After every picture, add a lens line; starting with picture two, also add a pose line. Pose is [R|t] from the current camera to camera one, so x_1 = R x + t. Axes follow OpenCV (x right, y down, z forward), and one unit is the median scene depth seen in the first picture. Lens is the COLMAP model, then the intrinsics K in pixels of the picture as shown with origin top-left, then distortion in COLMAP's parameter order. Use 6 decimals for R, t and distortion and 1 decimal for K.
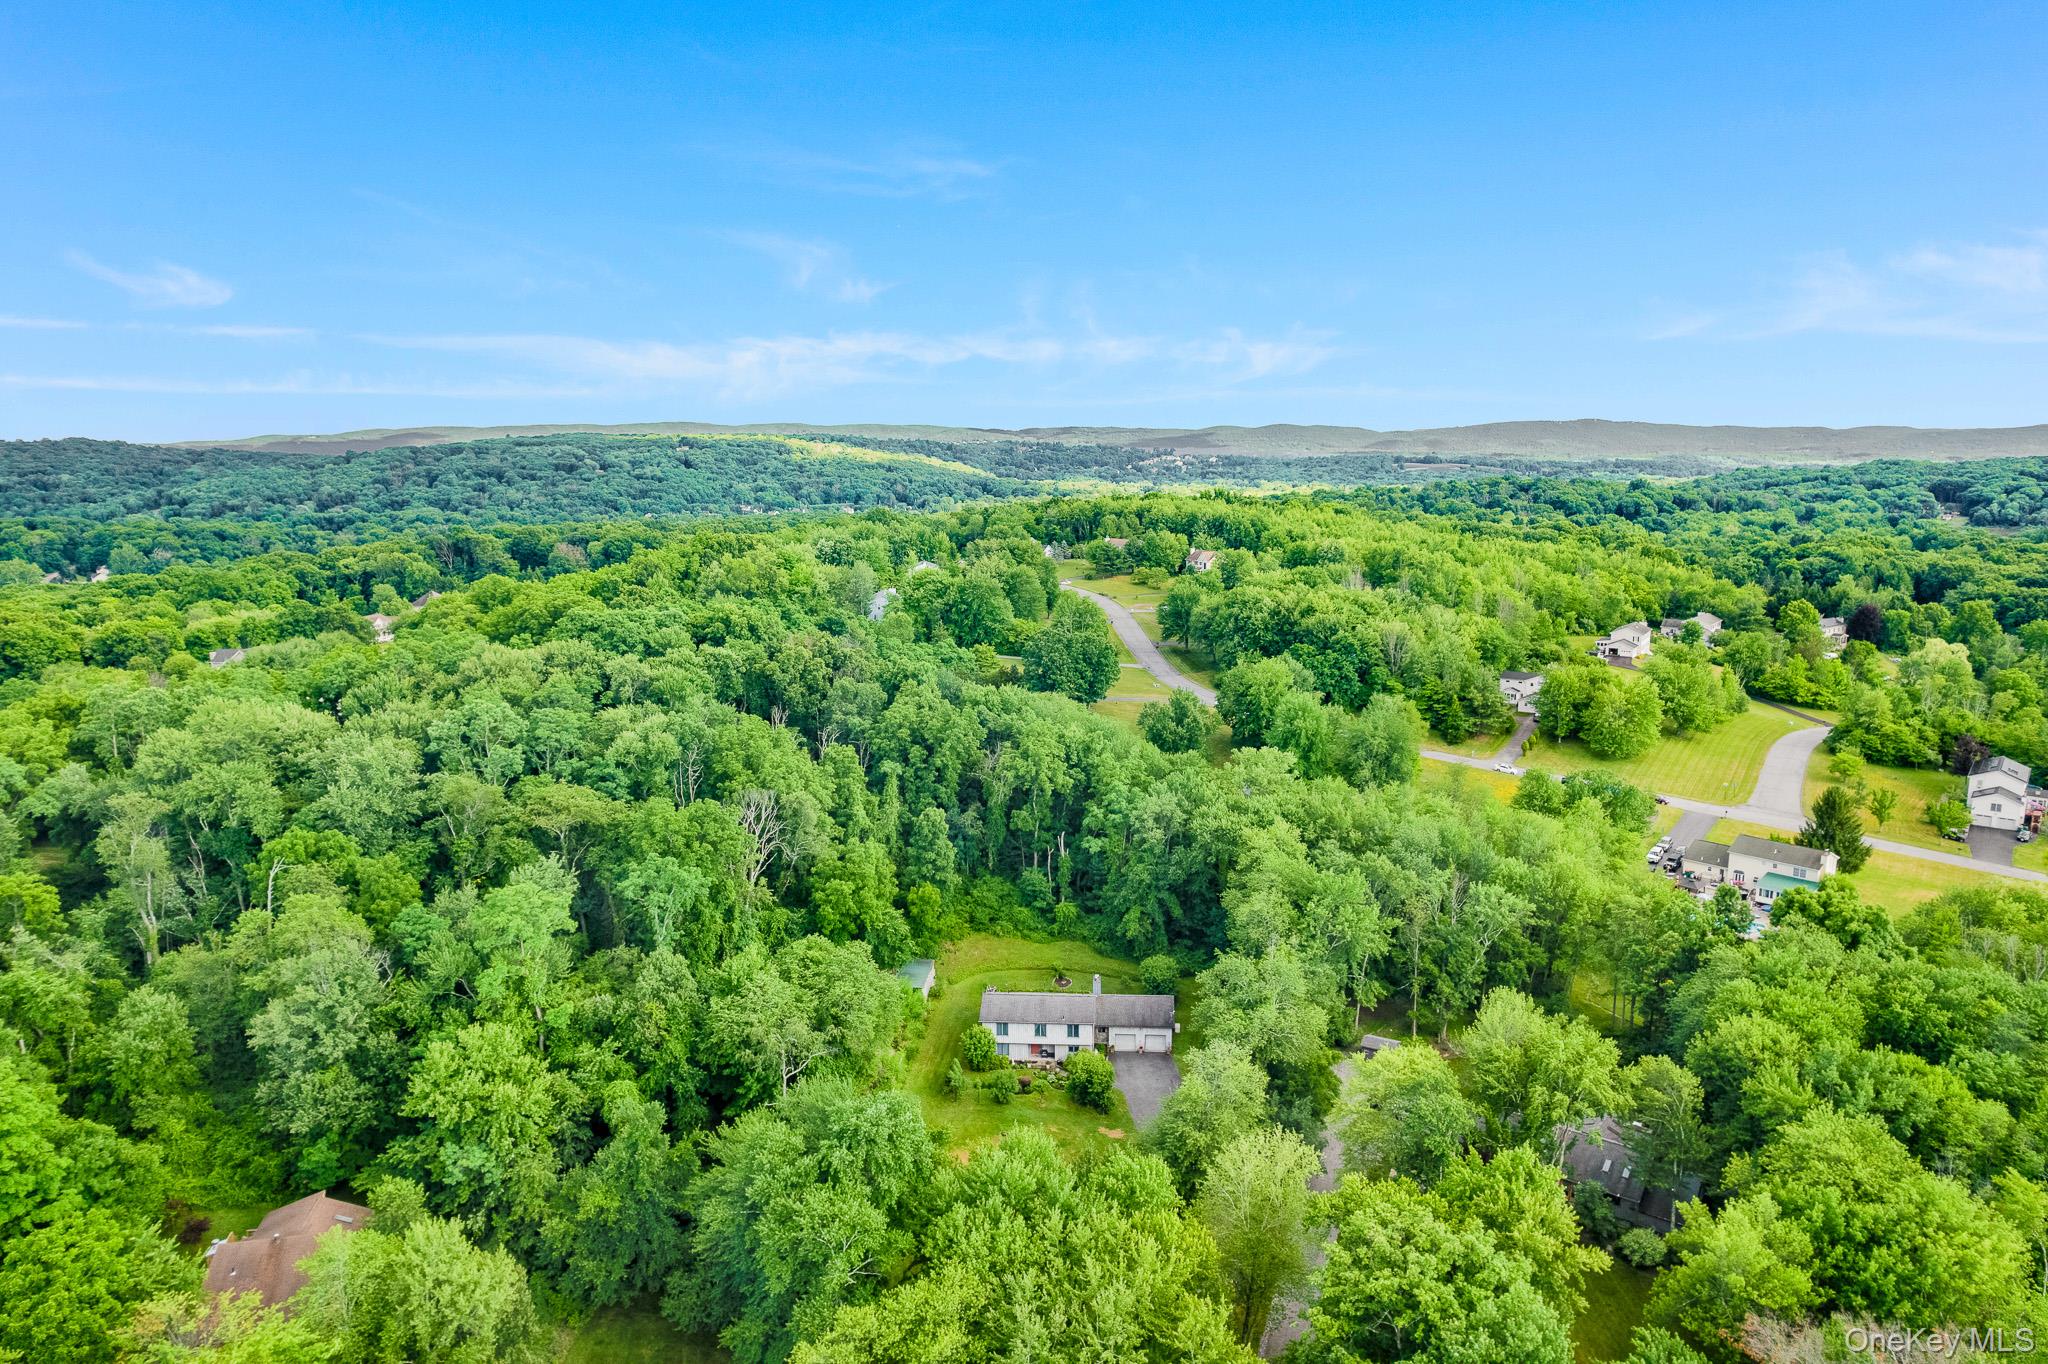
lens RADIAL K [[1326.3, 0, 1024.0], [0, 1326.3, 682.0], [0, 0, 1]] dist [-0.081784, 0.070779]
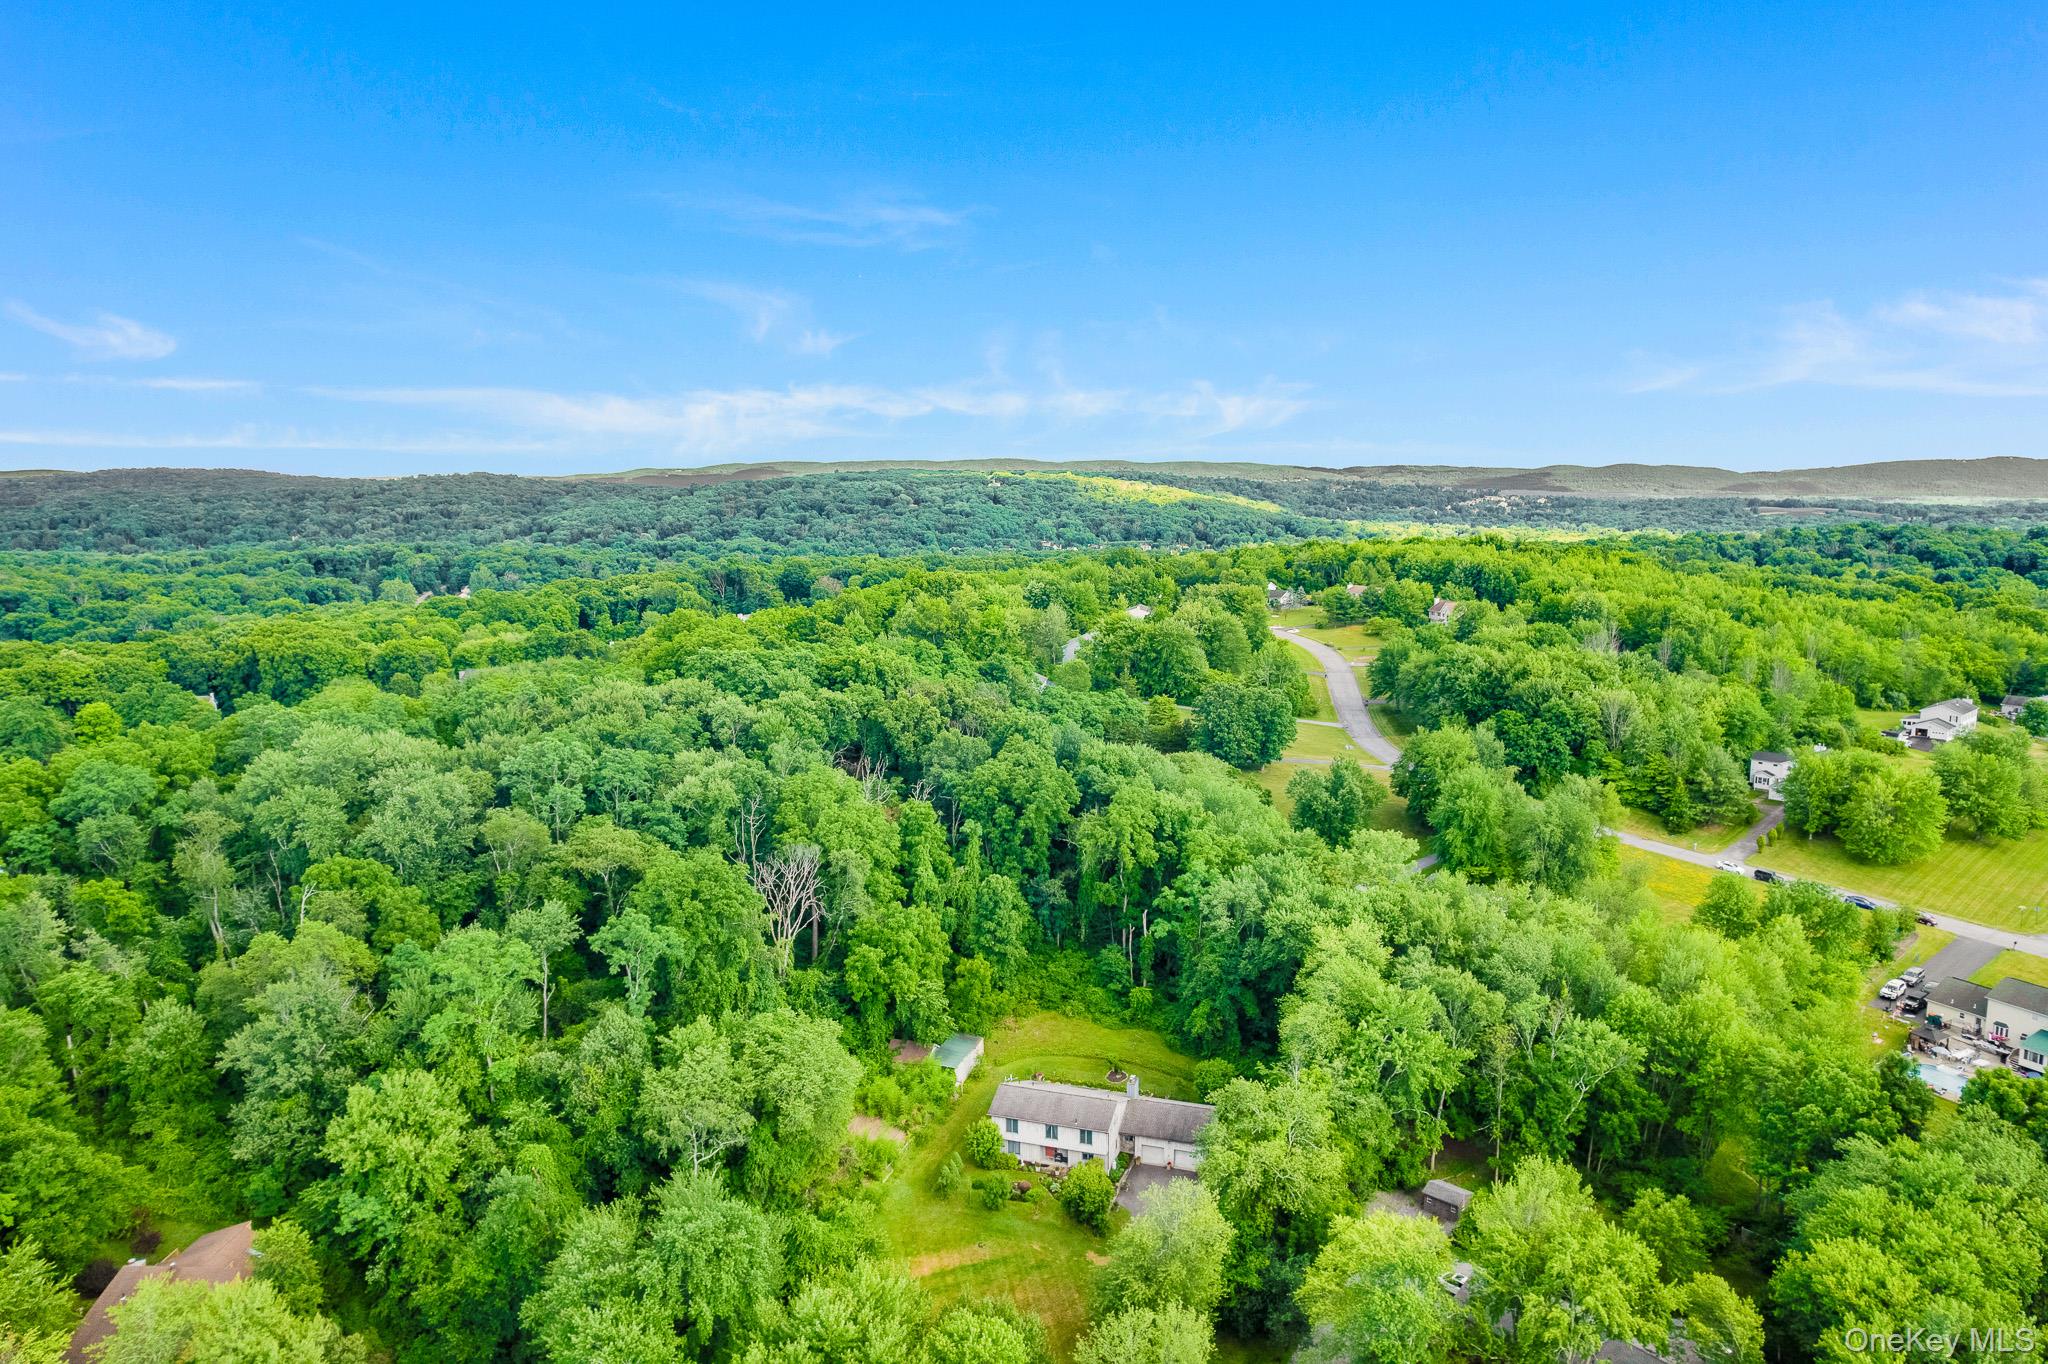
lens RADIAL K [[1326.3, 0, 1024.0], [0, 1326.3, 682.0], [0, 0, 1]] dist [-0.081784, 0.070779]
pose [[0.970673, 0.039409, -0.237150, 0.141130], [-0.045905, 0.998705, -0.021930, -0.018426], [0.235978, 0.032173, 0.971226, 0.073781]]
